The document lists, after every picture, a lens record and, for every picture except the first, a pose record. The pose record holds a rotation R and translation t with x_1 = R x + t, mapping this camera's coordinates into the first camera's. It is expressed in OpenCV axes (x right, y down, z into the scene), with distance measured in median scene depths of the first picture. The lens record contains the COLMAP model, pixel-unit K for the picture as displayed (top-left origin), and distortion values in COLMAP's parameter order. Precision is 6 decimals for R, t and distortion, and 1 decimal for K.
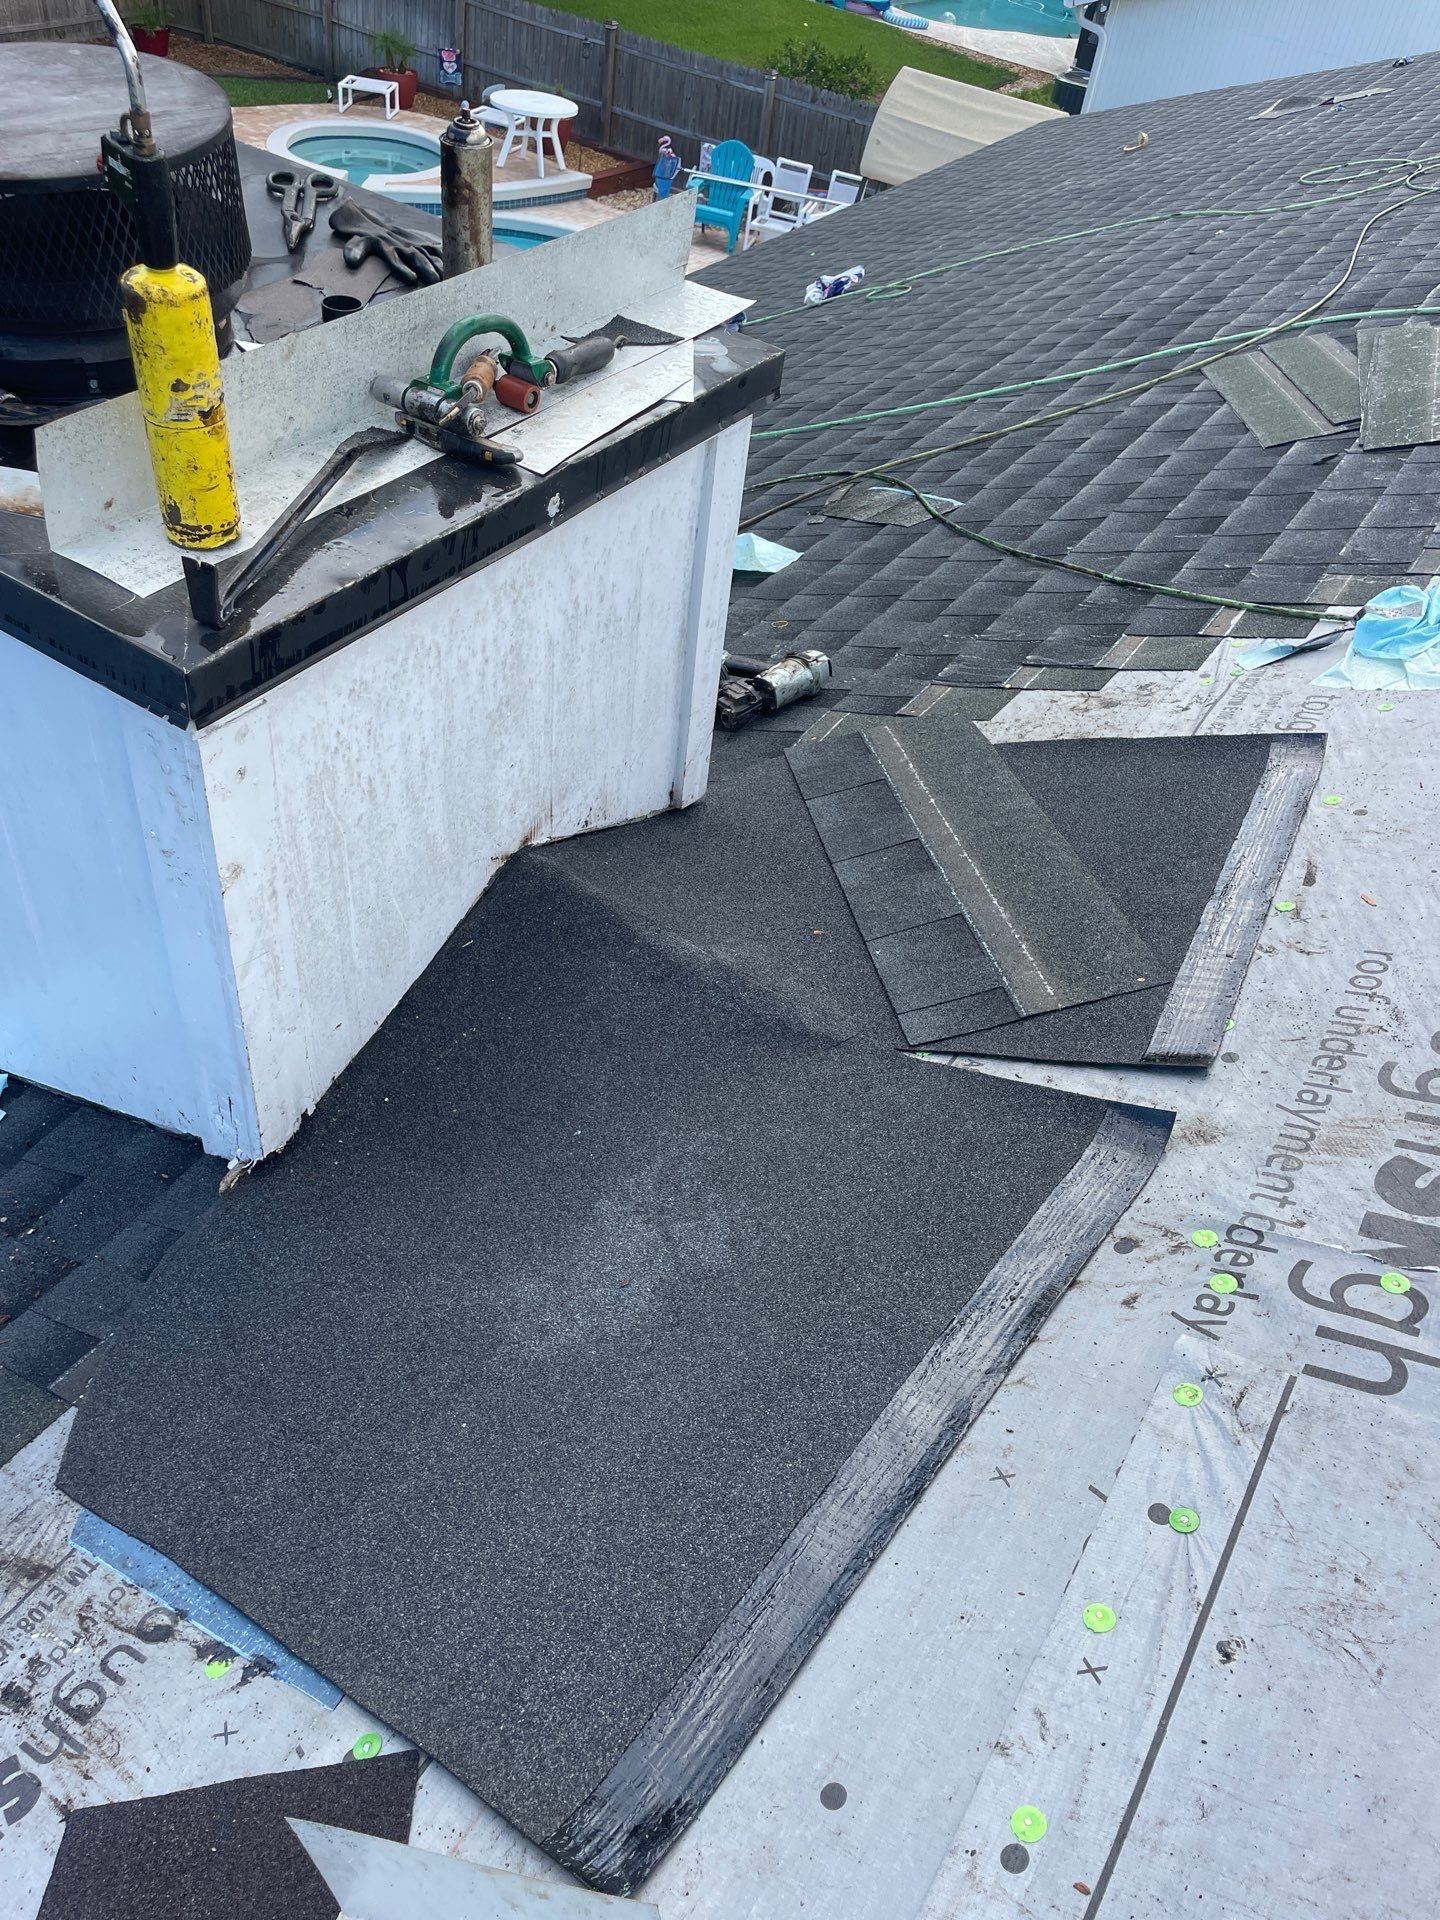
lens RADIAL K [[1446.1, 0, 717.3], [0, 1446.1, 946.9], [0, 0, 1]] dist [0.057001, -0.018230]
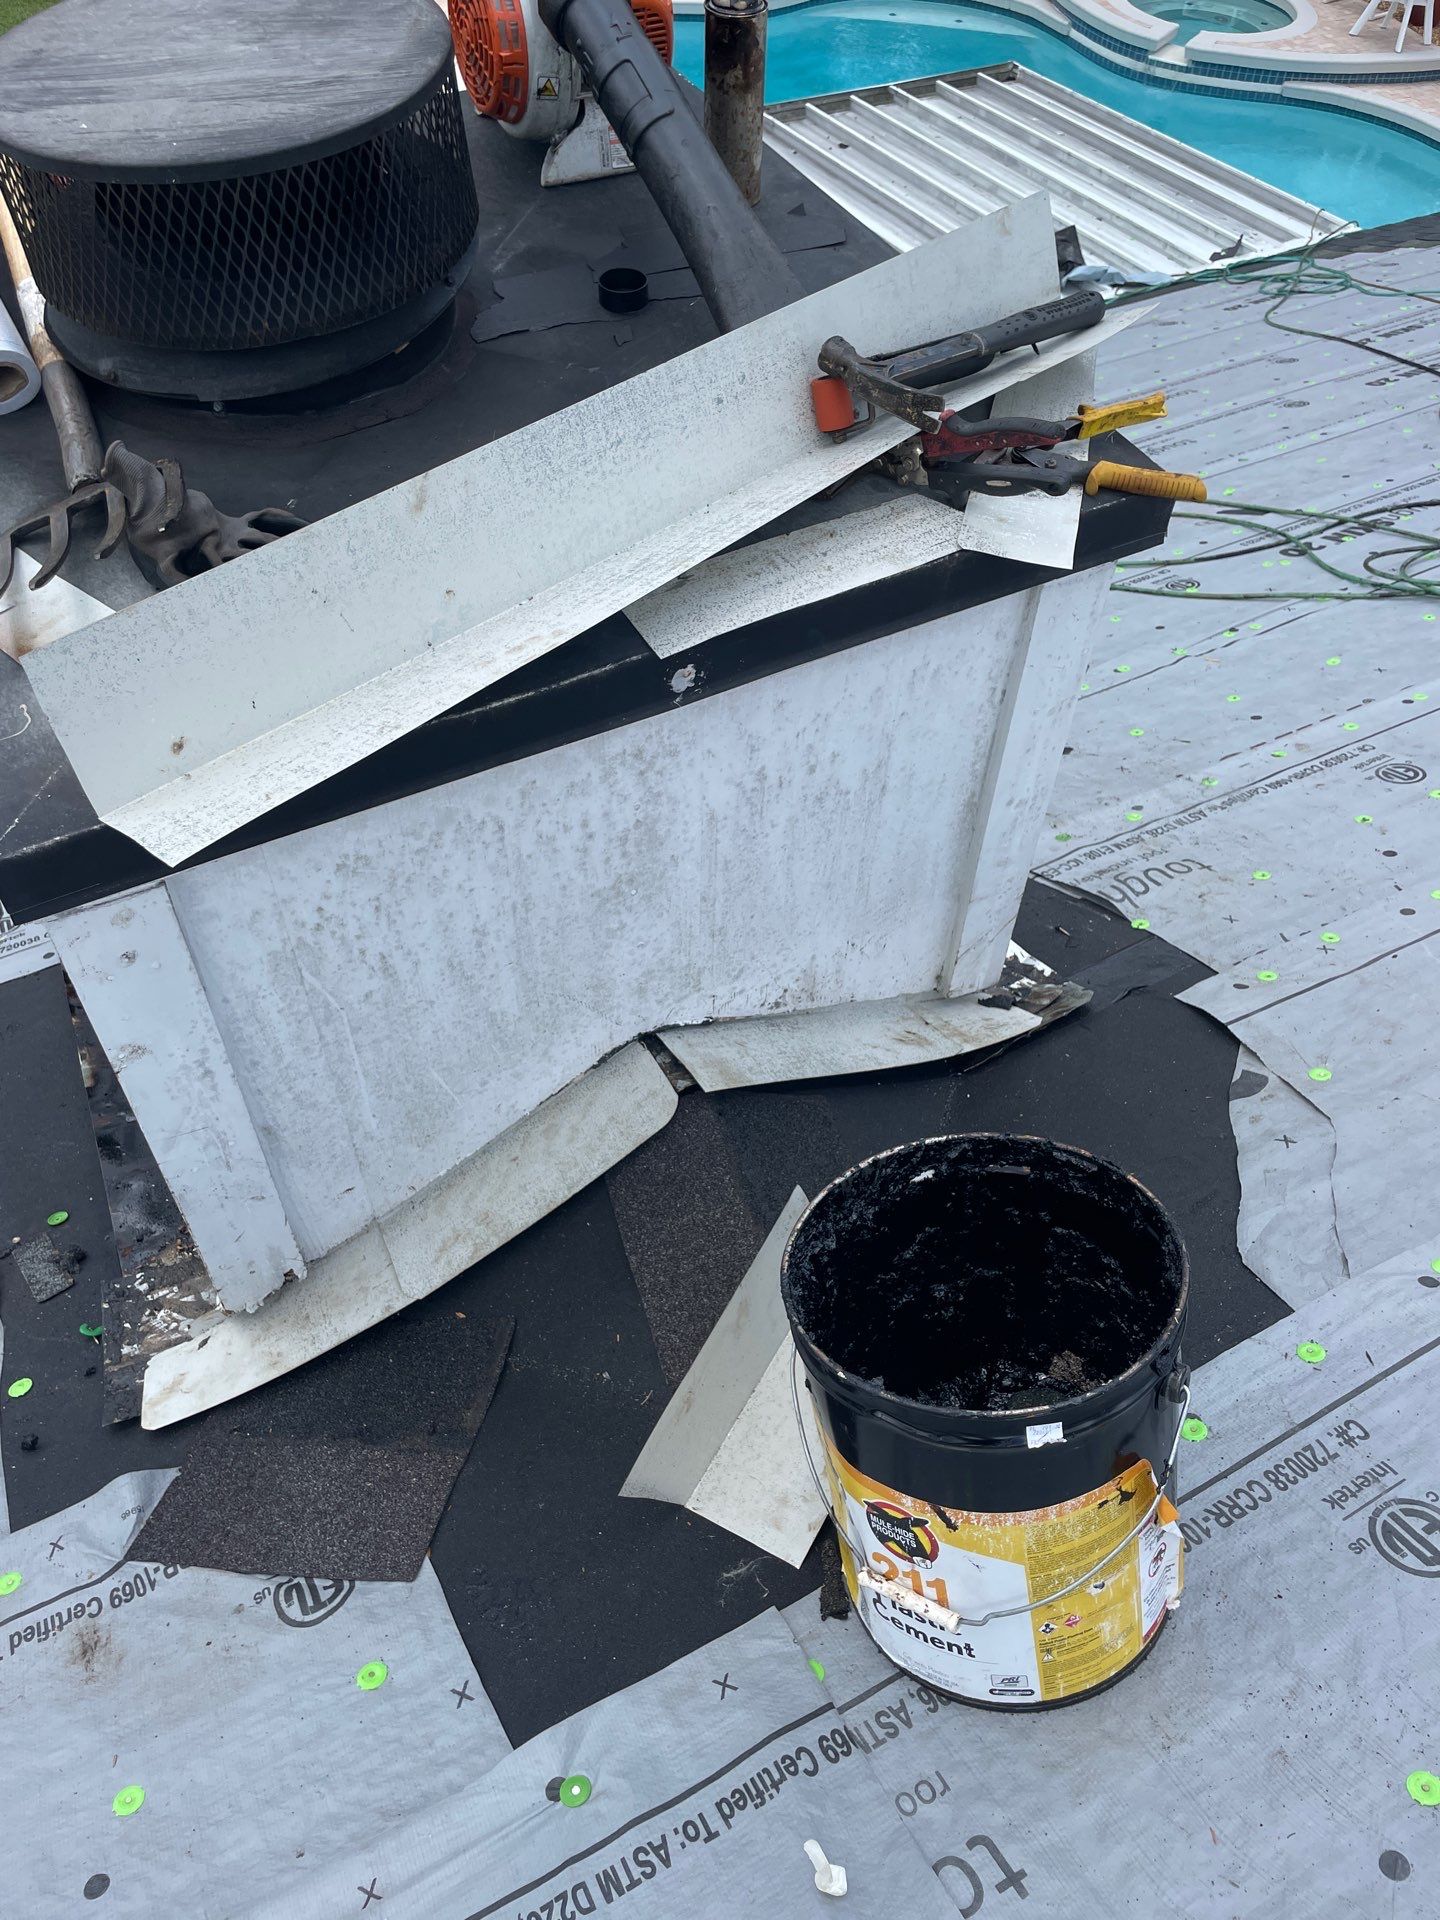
lens RADIAL K [[1446.1, 0, 723.0], [0, 1446.1, 975.0], [0, 0, 1]] dist [0.057001, -0.018230]
pose [[0.880867, 0.319038, -0.349697, 0.197781], [-0.286667, 0.947411, 0.142250, -0.259594], [0.376690, -0.025057, 0.926000, 0.315023]]
